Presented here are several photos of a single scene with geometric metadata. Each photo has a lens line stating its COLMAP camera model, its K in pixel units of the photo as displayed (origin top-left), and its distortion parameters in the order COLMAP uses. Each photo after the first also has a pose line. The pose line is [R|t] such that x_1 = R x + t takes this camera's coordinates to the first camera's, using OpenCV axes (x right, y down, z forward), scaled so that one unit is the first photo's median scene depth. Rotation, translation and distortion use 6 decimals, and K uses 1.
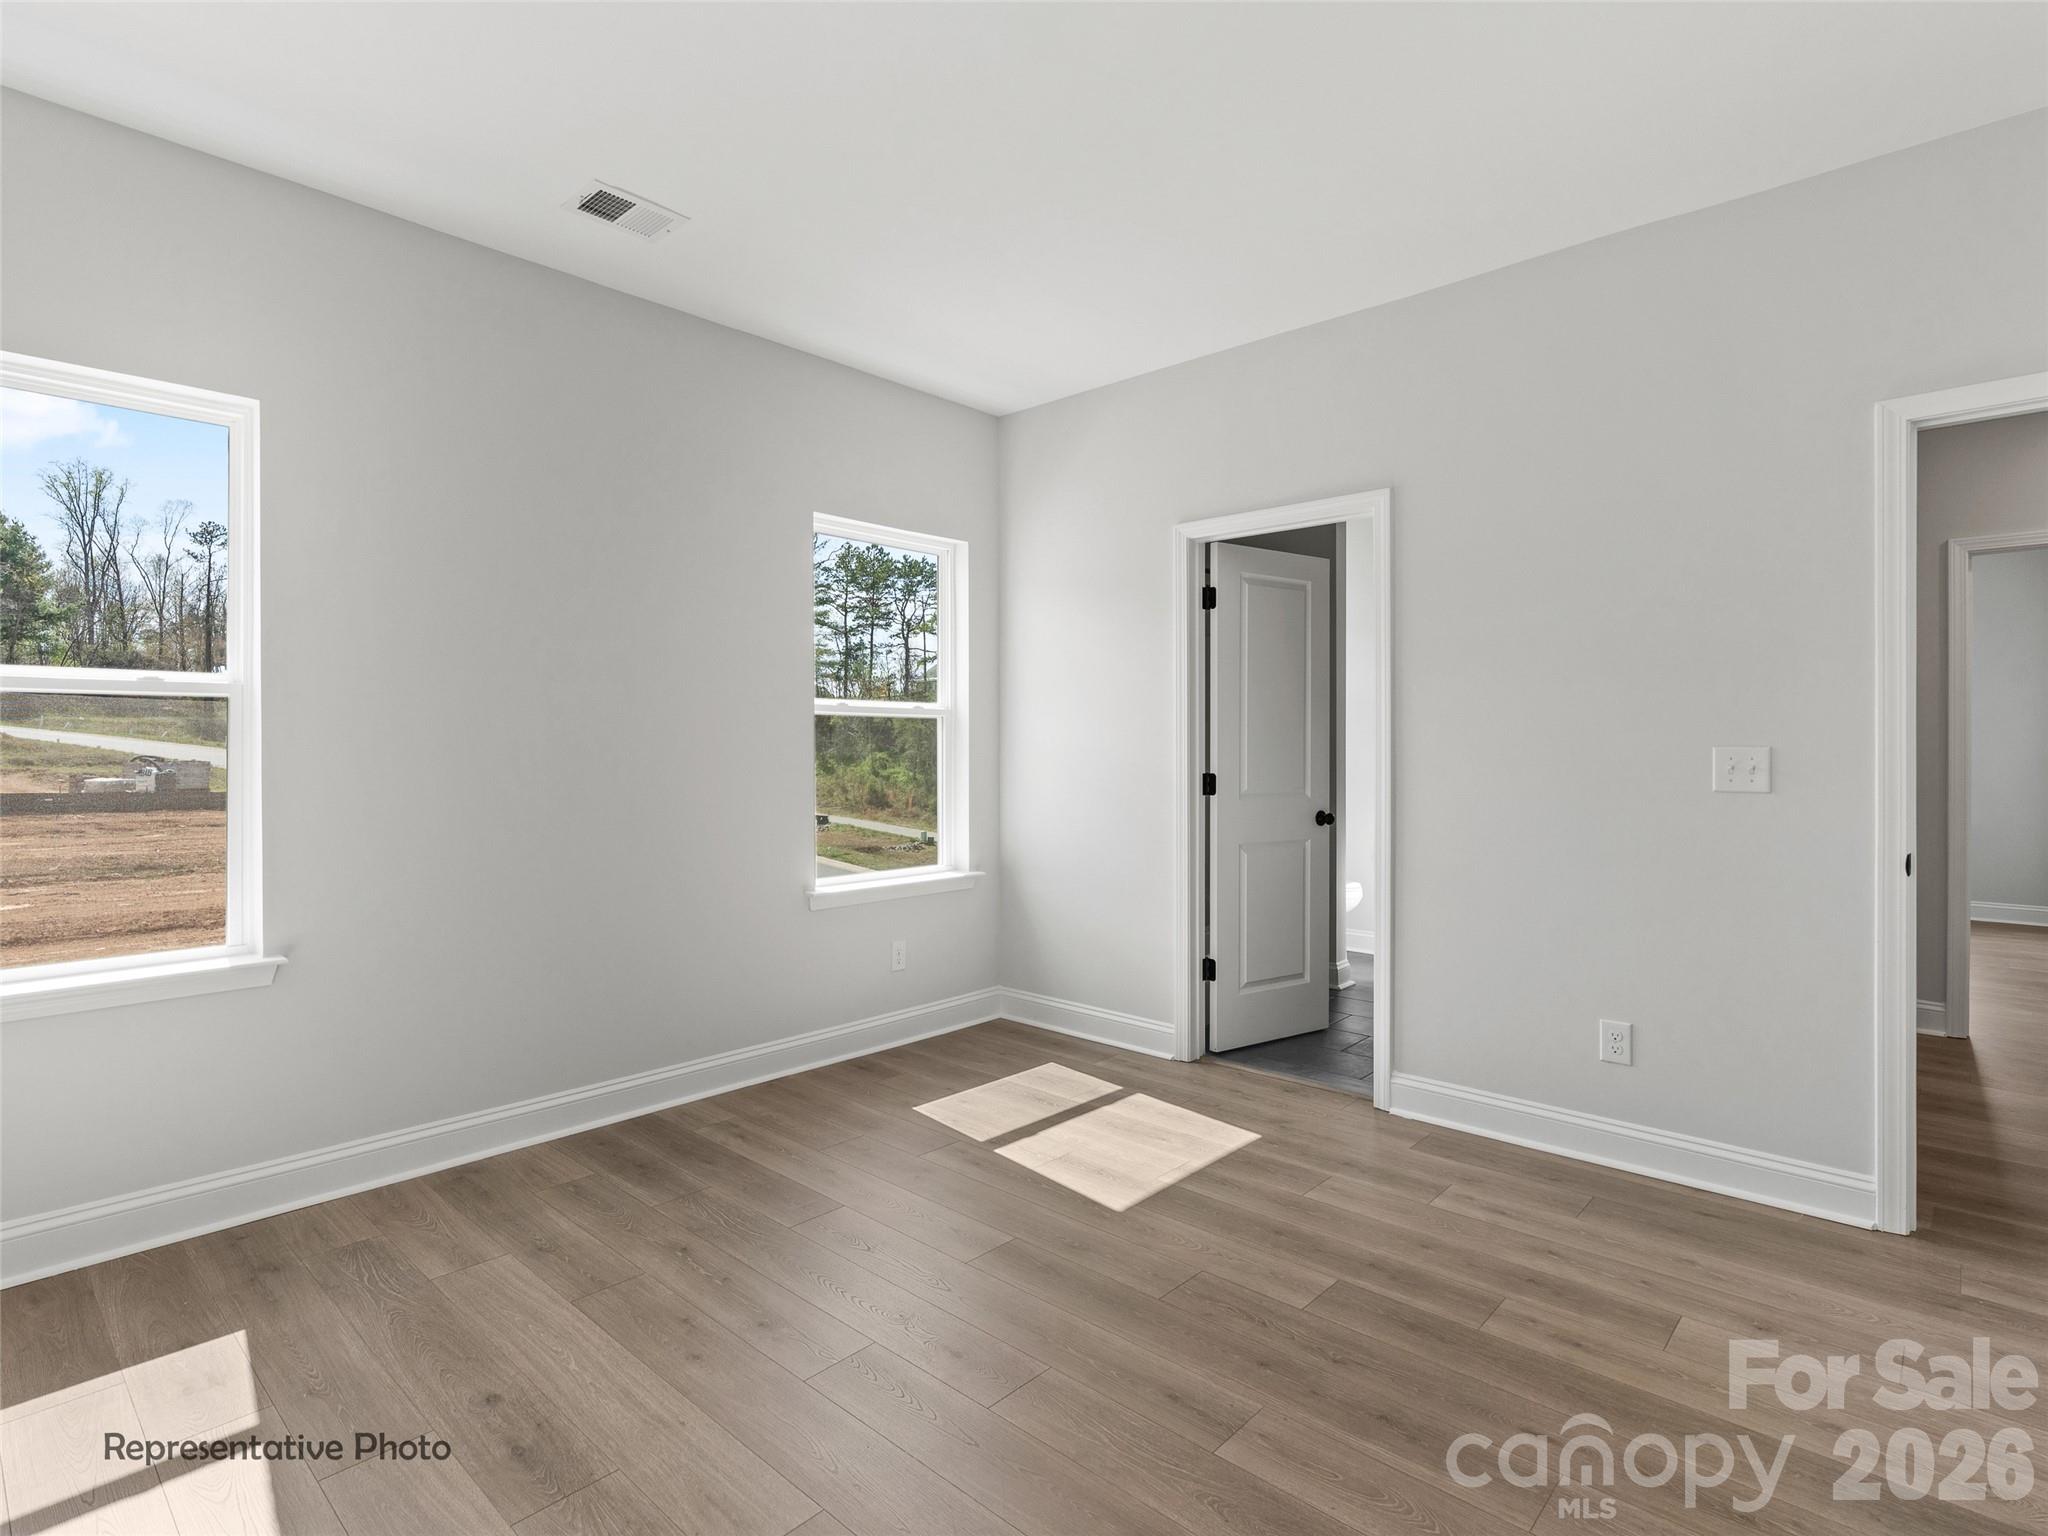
lens RADIAL K [[1038.7, 0, 1027.1], [0, 1038.7, 758.2], [0, 0, 1]] dist [-0.009357, 0.000498]
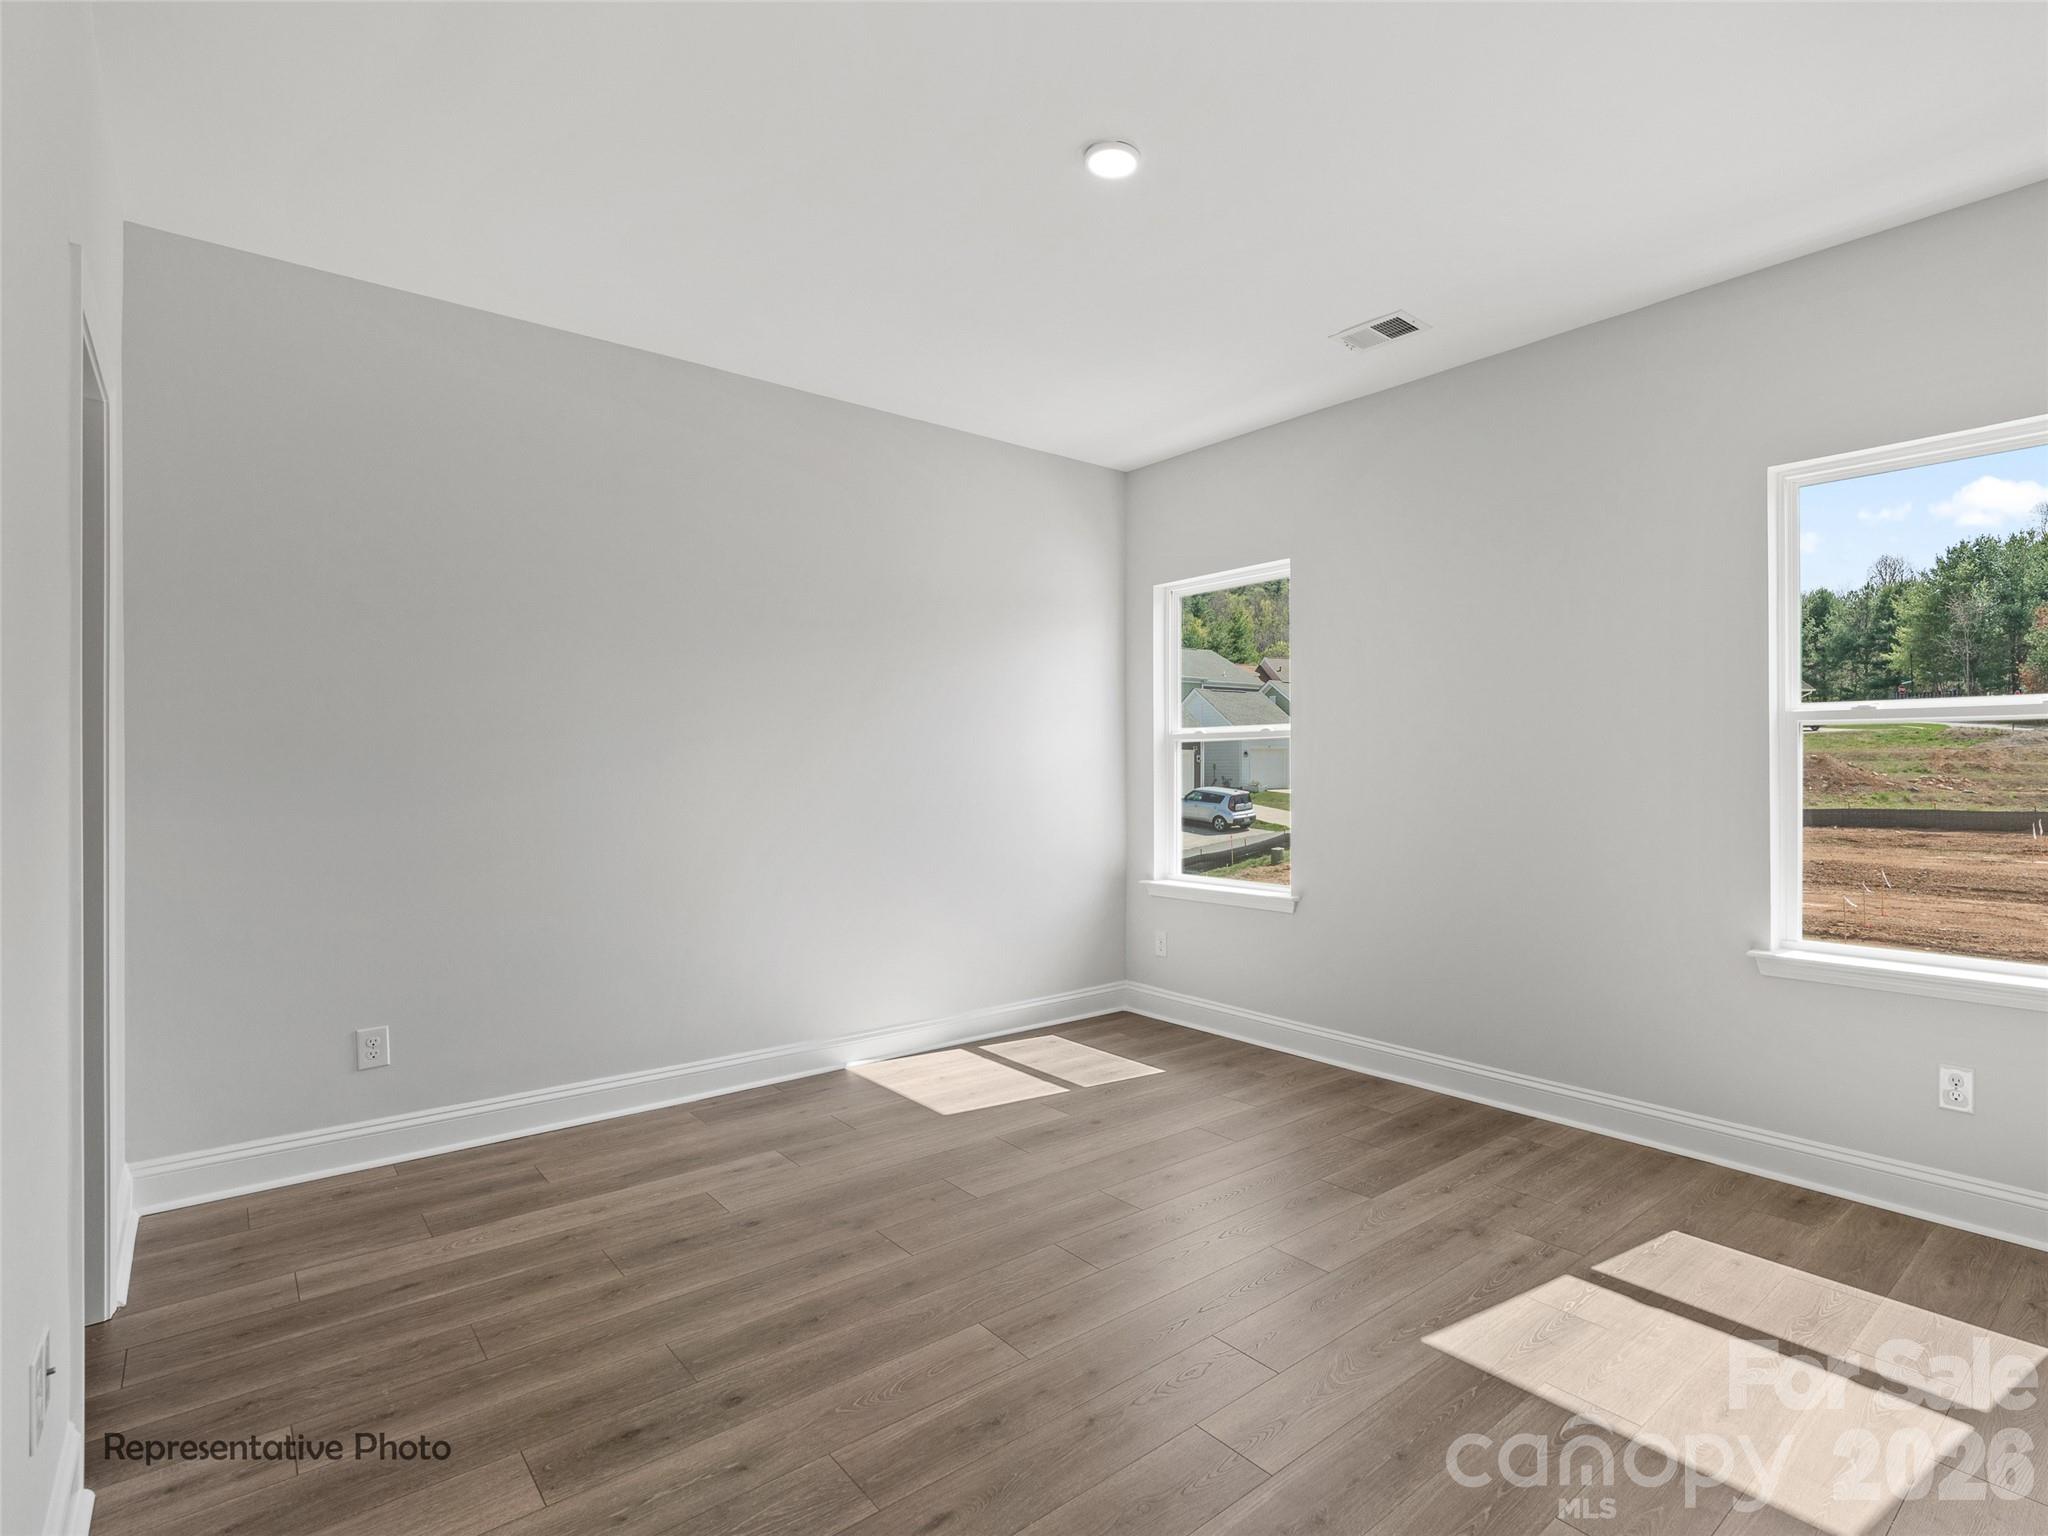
lens RADIAL K [[1038.7, 0, 1027.1], [0, 1038.7, 758.2], [0, 0, 1]] dist [-0.009357, 0.000498]
pose [[-0.145177, -0.006451, -0.989385, 0.843565], [-0.011627, 0.999921, -0.004813, -0.009173], [0.989337, 0.010804, -0.145241, 0.726978]]
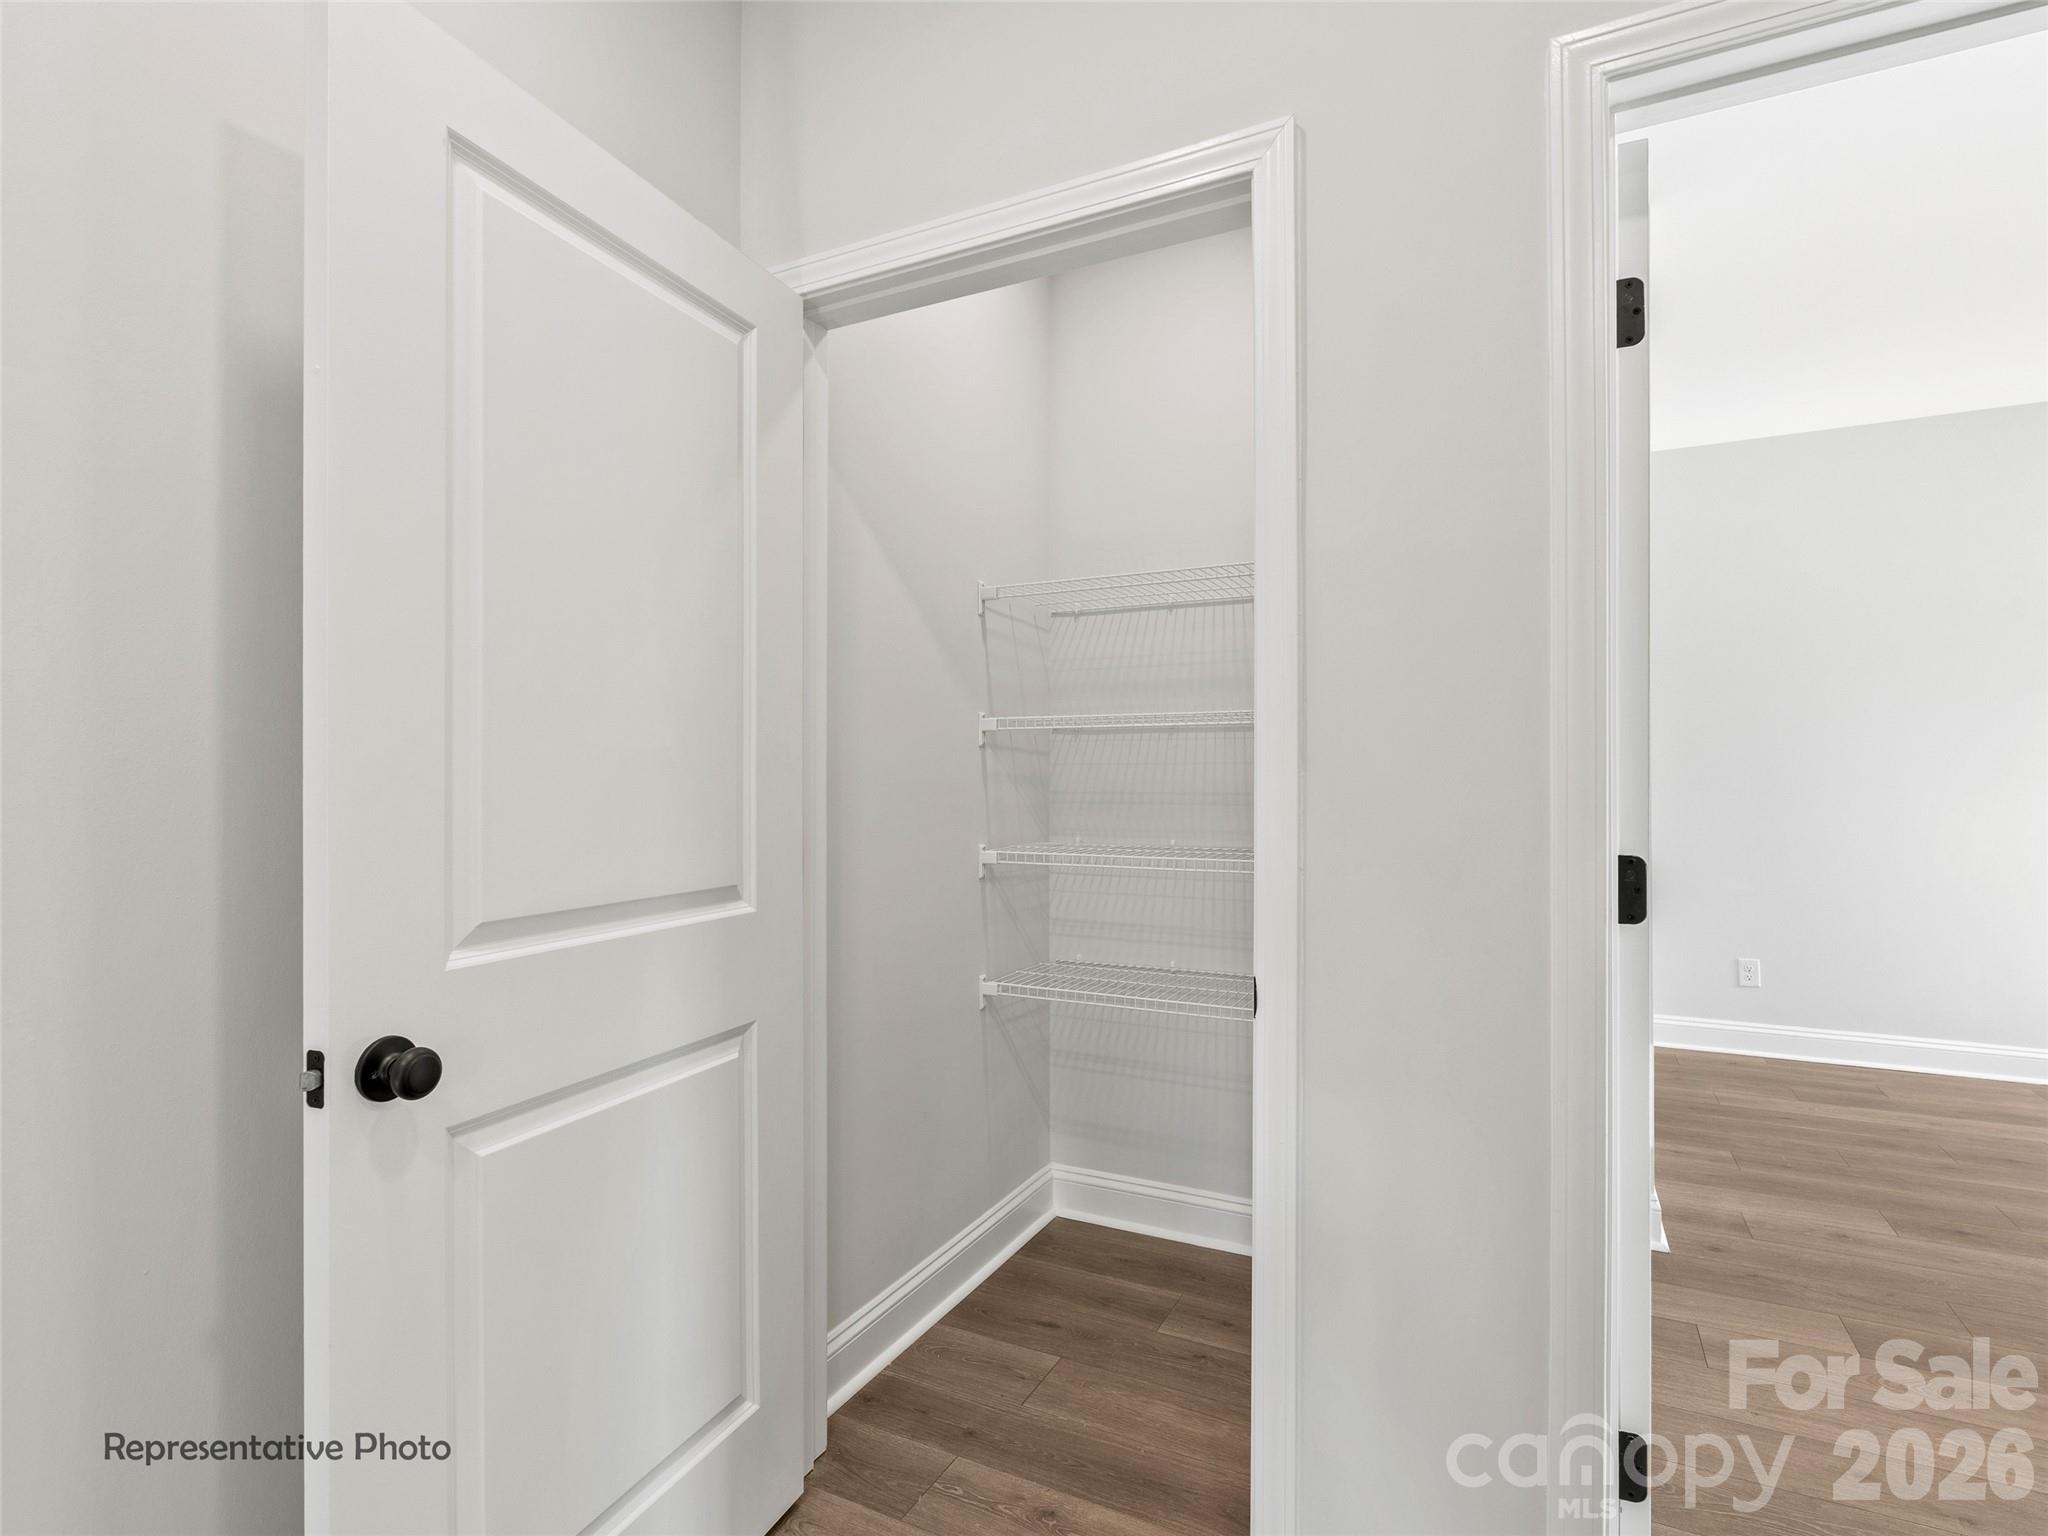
lens RADIAL K [[1038.7, 0, 1027.1], [0, 1038.7, 758.2], [0, 0, 1]] dist [-0.009357, 0.000498]
pose [[-0.950153, 0.001569, -0.311781, 1.379016], [0.001271, 0.999999, 0.001158, -0.039955], [0.311782, 0.000705, -0.950153, 1.039873]]
